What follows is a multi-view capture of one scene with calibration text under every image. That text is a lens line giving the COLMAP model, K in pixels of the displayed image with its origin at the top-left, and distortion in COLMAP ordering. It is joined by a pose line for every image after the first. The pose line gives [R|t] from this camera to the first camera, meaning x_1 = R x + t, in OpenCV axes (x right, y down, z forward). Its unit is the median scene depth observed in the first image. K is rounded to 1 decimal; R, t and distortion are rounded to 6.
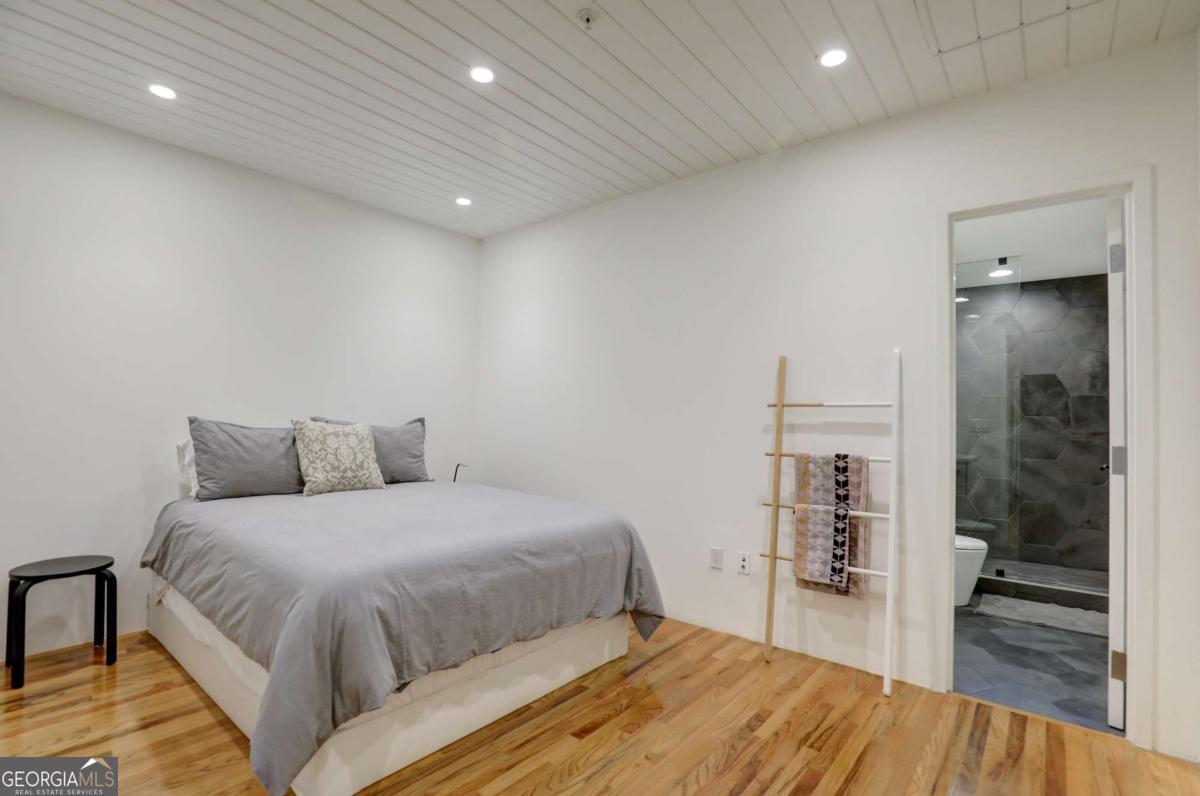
lens RADIAL K [[558.3, 0, 594.9], [0, 558.3, 400.8], [0, 0, 1]] dist [-0.032216, 0.013254]
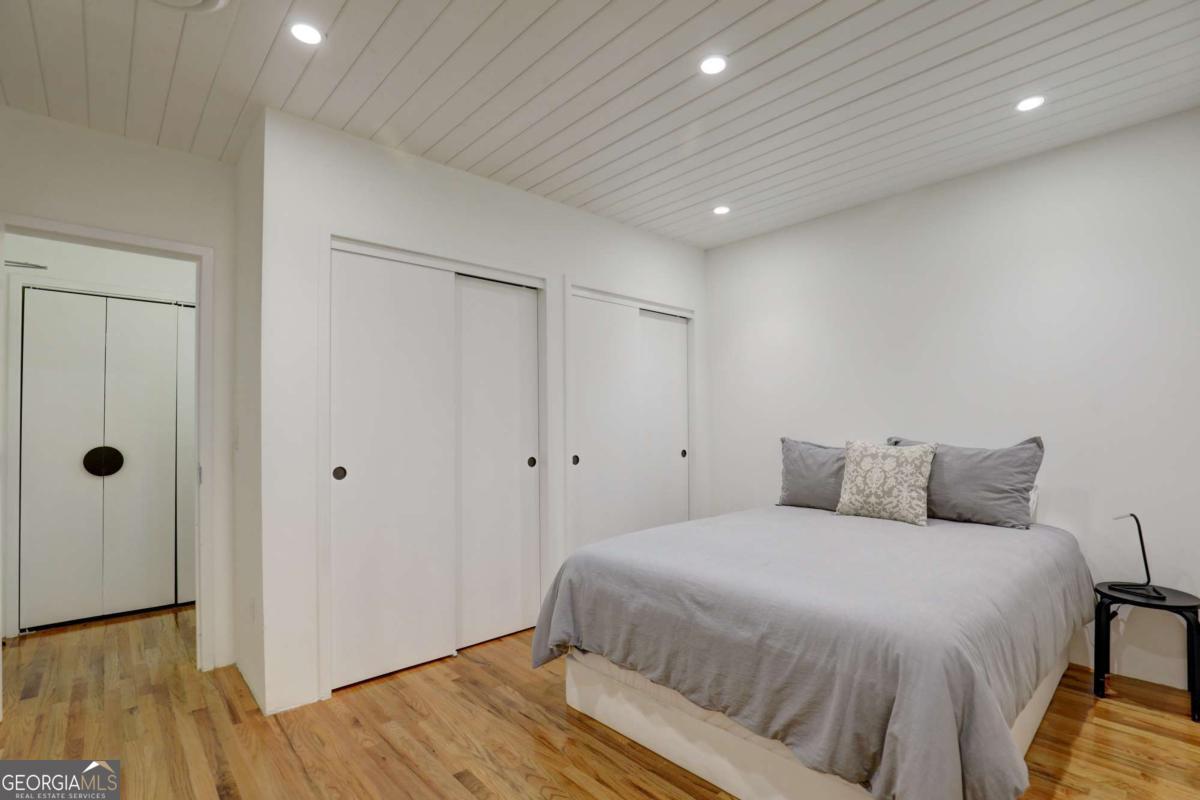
lens RADIAL K [[543.9, 0, 598.7], [0, 543.9, 416.9], [0, 0, 1]] dist [-0.004918, -0.000465]
pose [[-0.113070, -0.036770, -0.992906, 0.546690], [0.039969, 0.998338, -0.041522, 0.015581], [0.992783, -0.044380, -0.111412, 0.707071]]
